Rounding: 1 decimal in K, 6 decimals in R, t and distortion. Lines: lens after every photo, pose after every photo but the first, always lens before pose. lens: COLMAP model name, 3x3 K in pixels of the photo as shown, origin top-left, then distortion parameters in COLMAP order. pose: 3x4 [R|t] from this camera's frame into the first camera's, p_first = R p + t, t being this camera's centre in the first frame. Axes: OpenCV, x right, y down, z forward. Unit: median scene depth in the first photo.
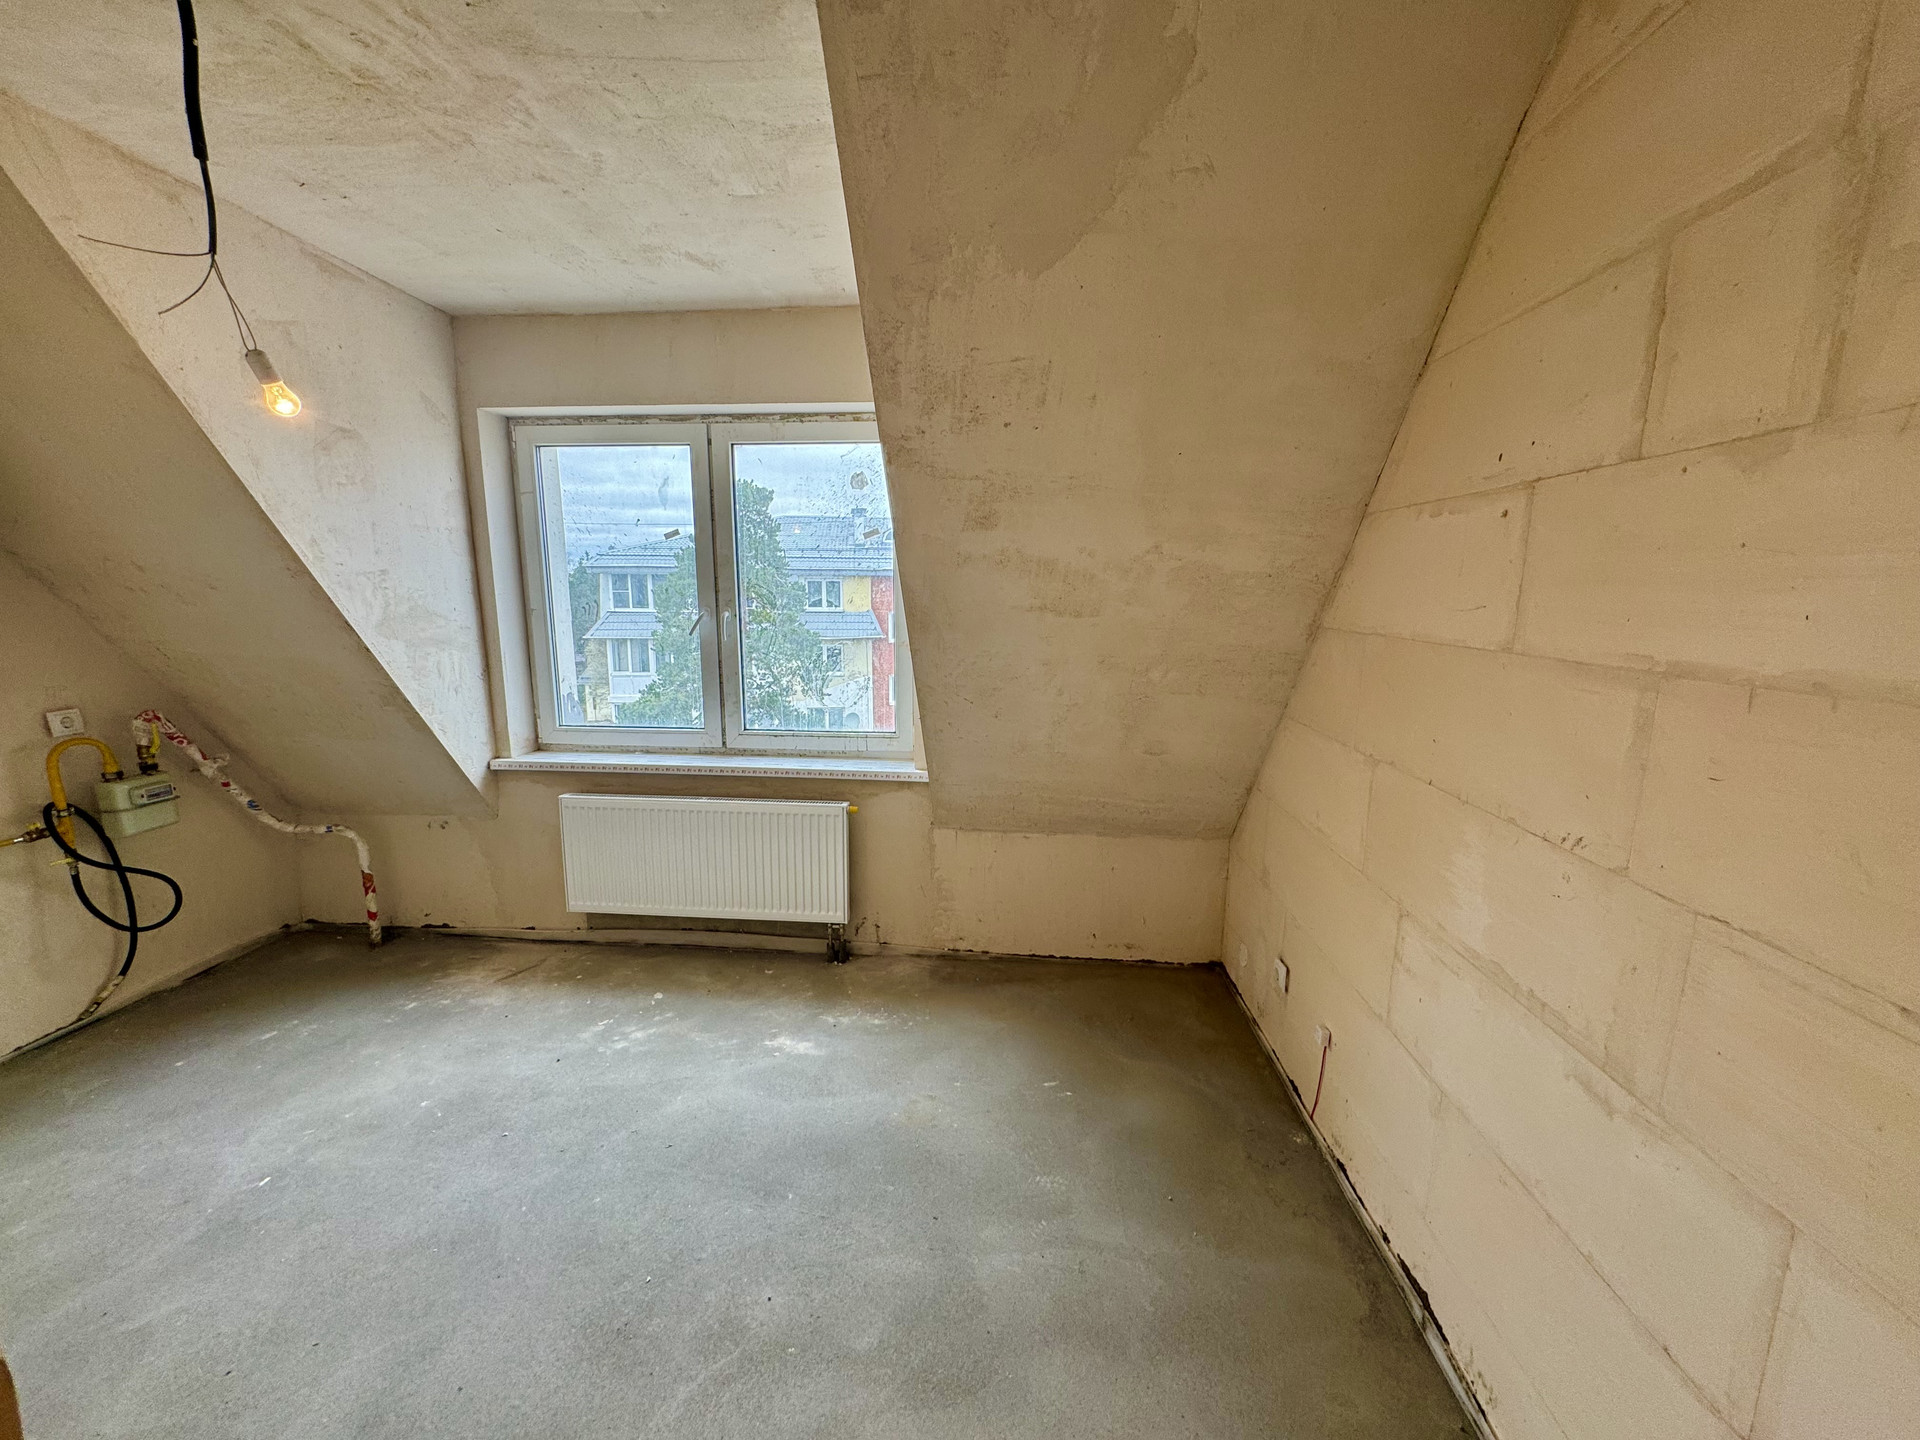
lens RADIAL K [[765.5, 0, 963.8], [0, 765.5, 718.3], [0, 0, 1]] dist [-0.004497, 0.000305]
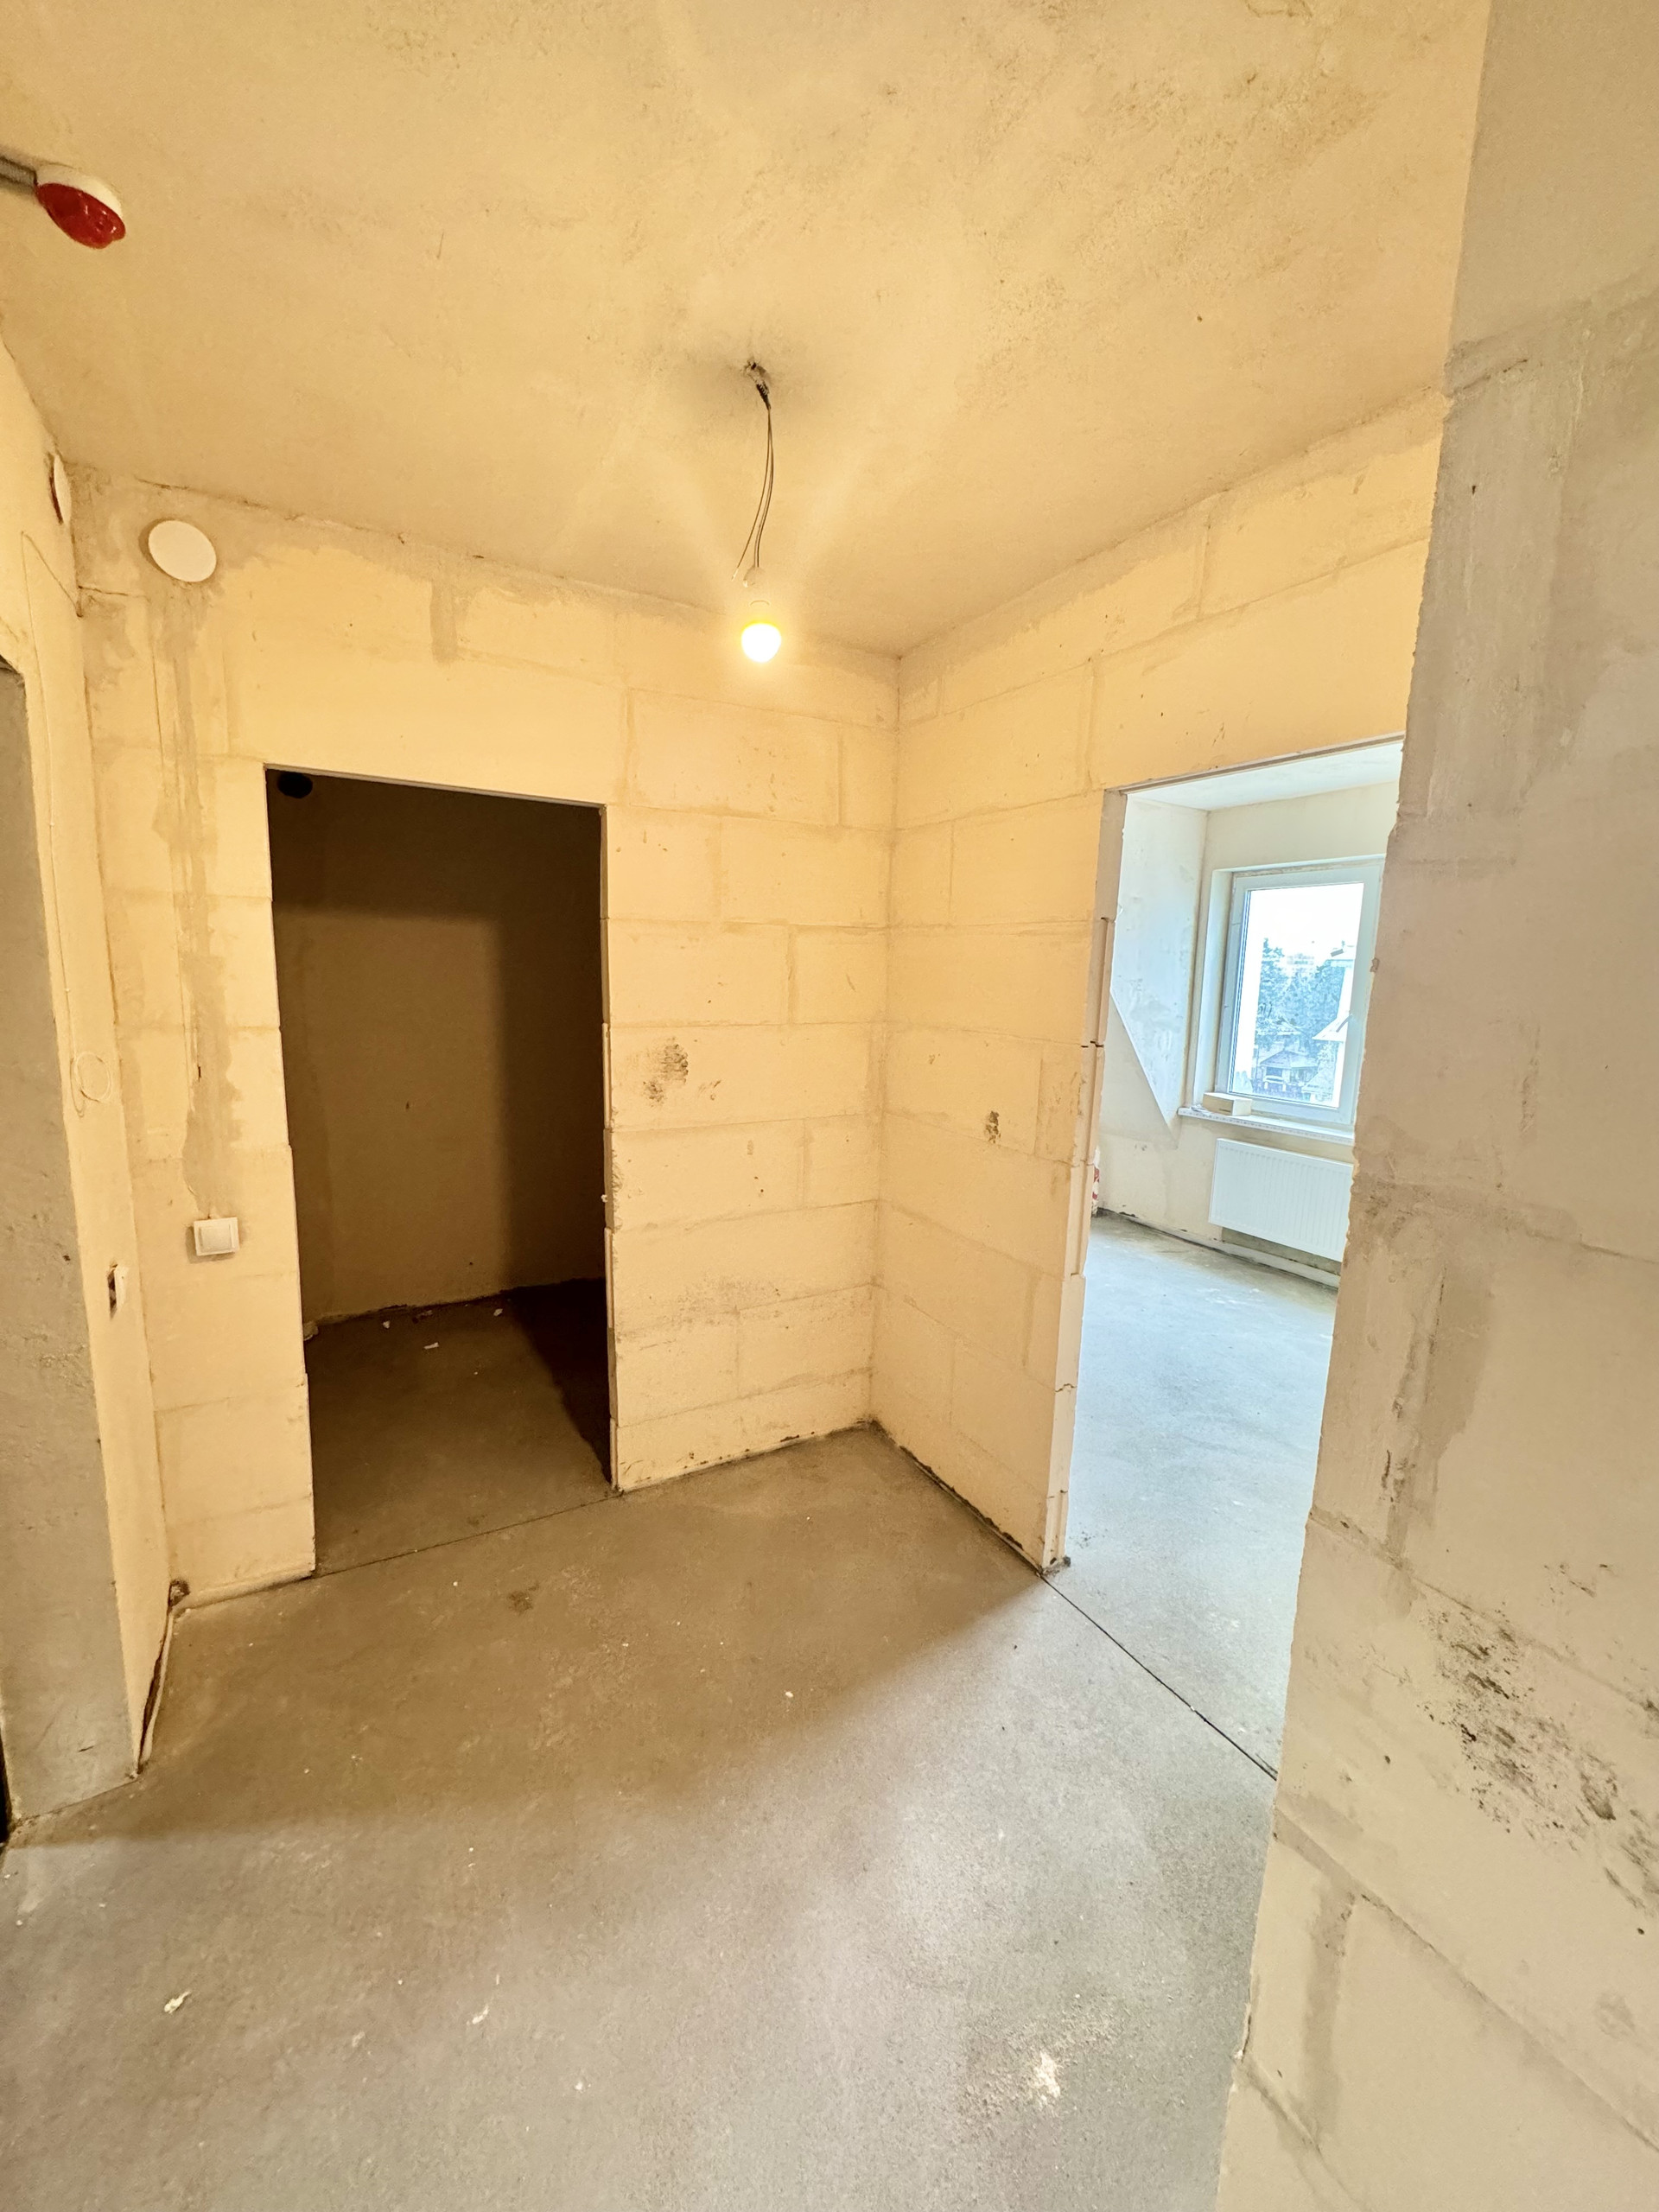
lens RADIAL K [[881.3, 0, 827.2], [0, 881.3, 1107.8], [0, 0, 1]] dist [-0.000994, -0.000176]
pose [[0.562846, 0.136175, -0.815268, 0.433089], [-0.157066, 0.985985, 0.056254, 0.076232], [0.811502, 0.096388, 0.576346, -0.597526]]
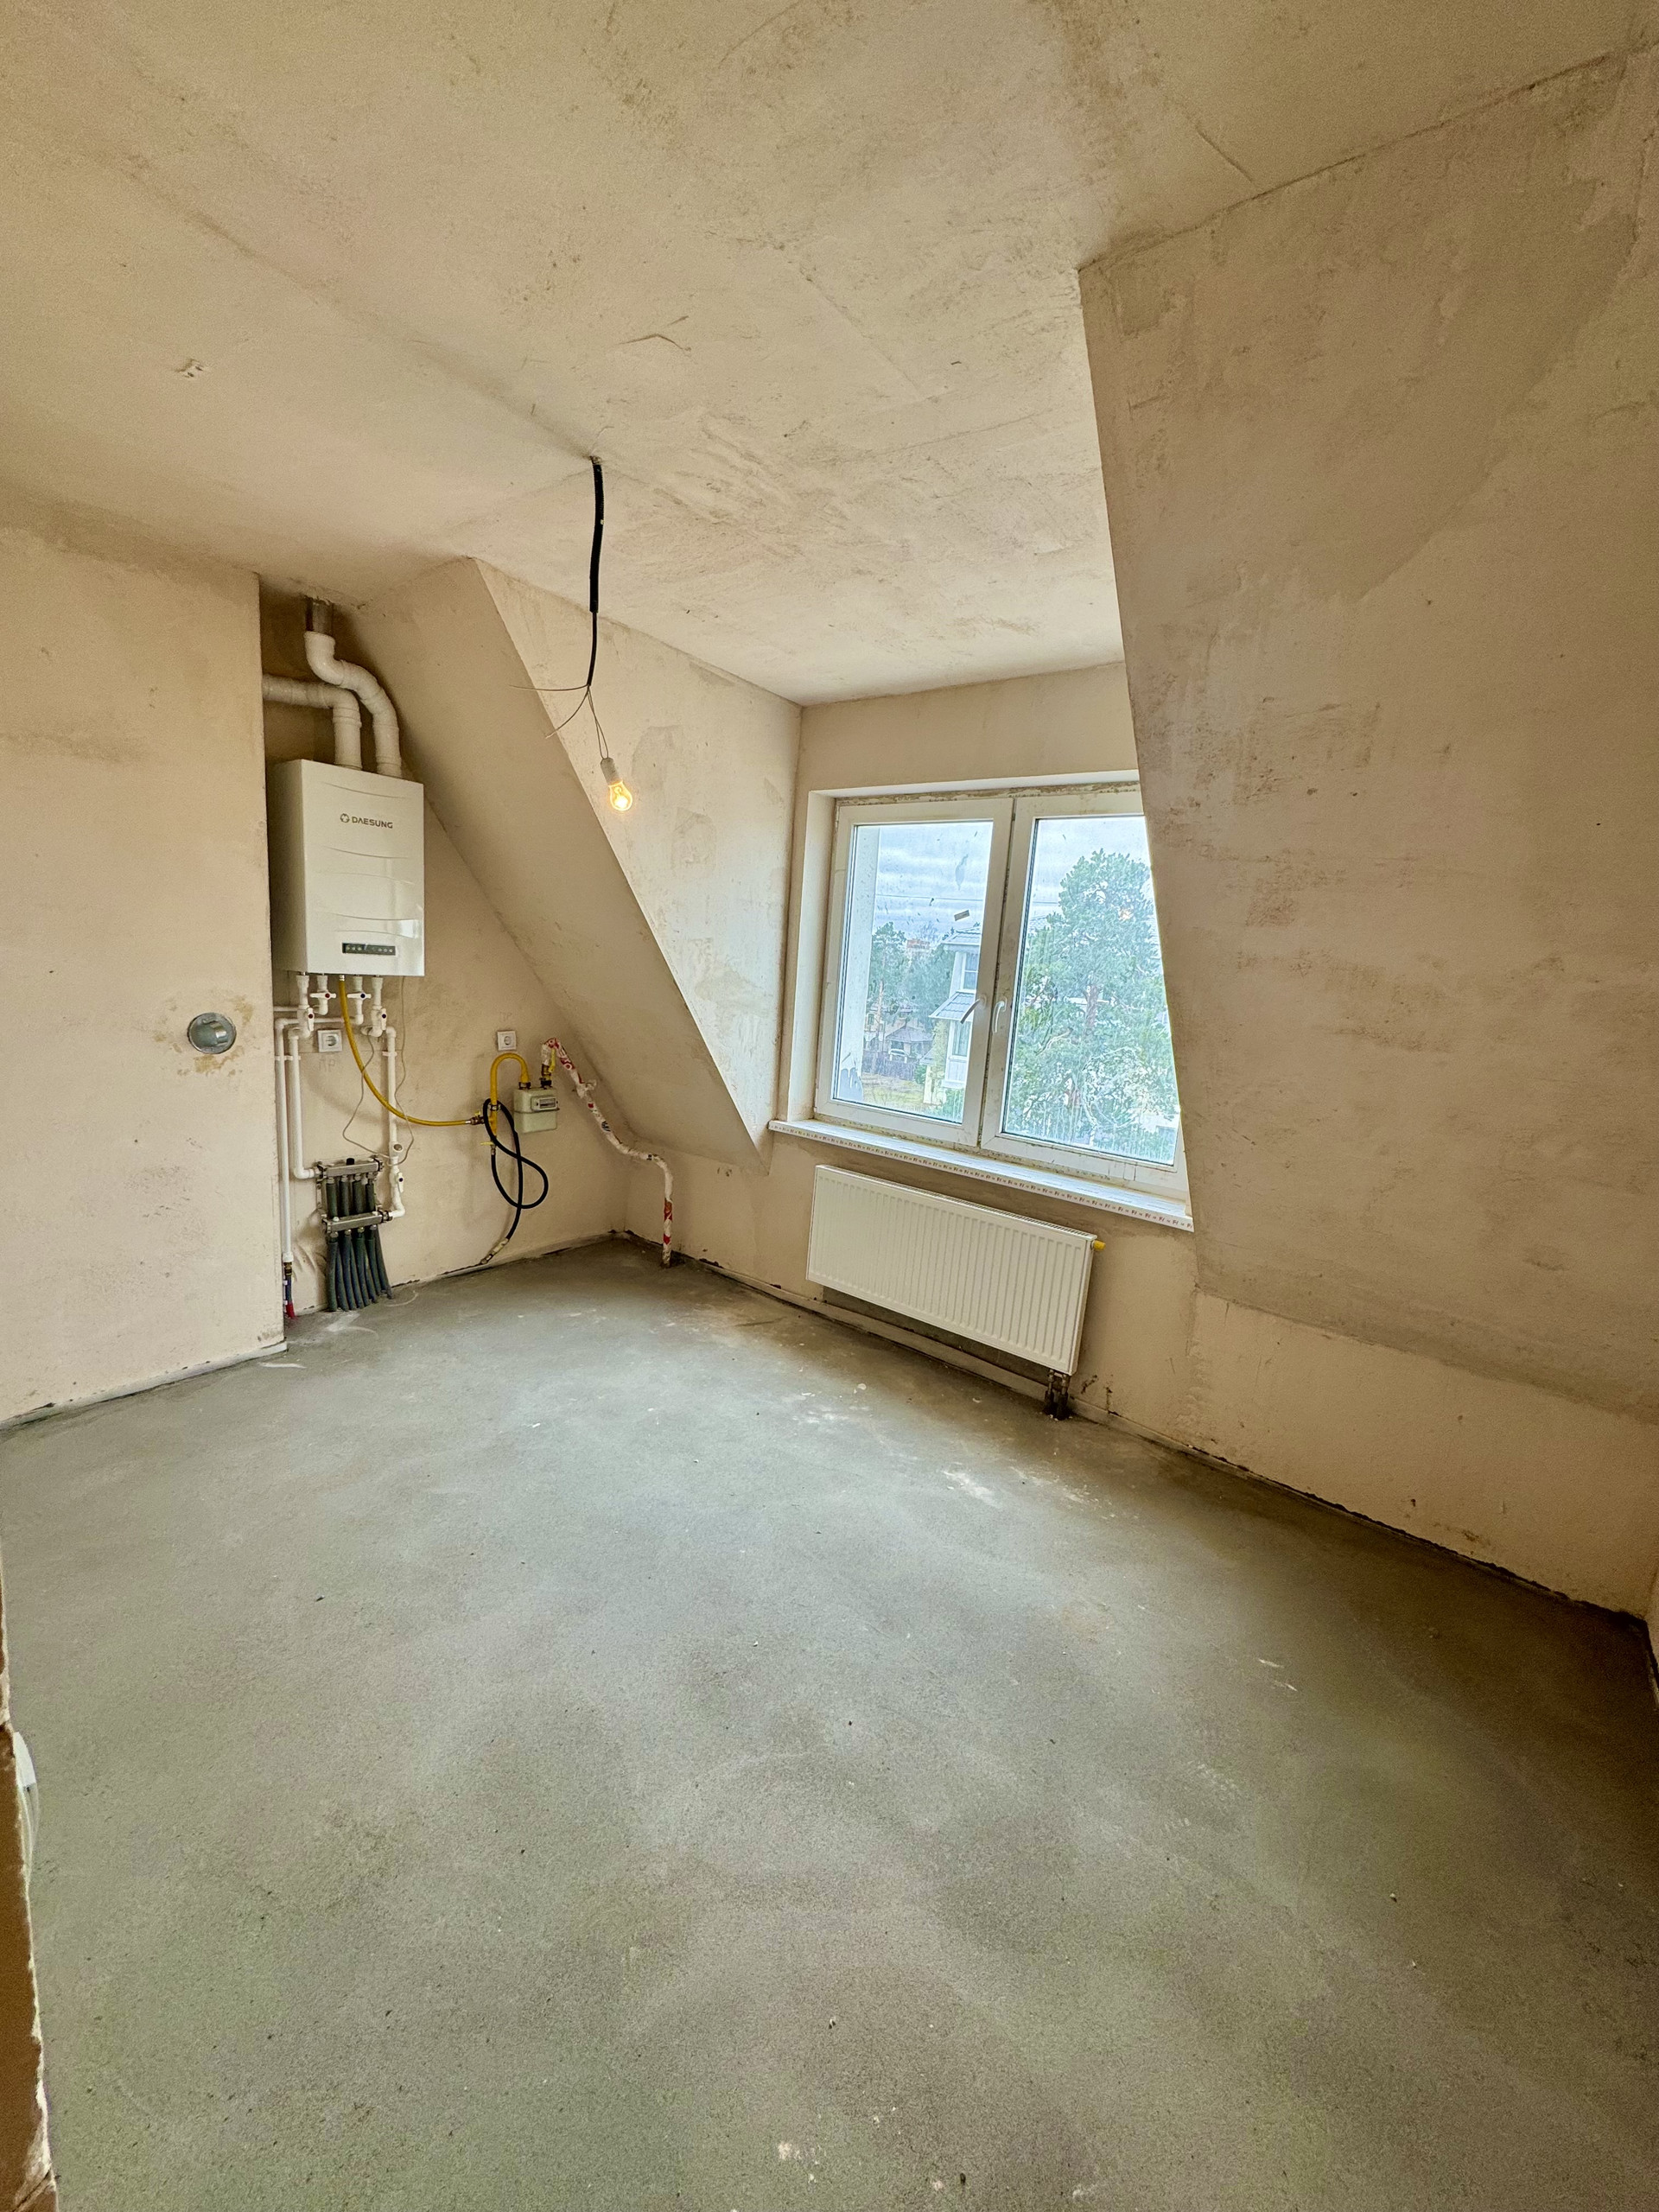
lens RADIAL K [[881.9, 0, 829.5], [0, 881.9, 1106.0], [0, 0, 1]] dist [-0.004497, 0.000305]
pose [[0.832433, 0.149185, -0.533665, 0.115566], [-0.161238, 0.986616, 0.024302, -0.009396], [0.530148, 0.065817, 0.845347, 0.009066]]
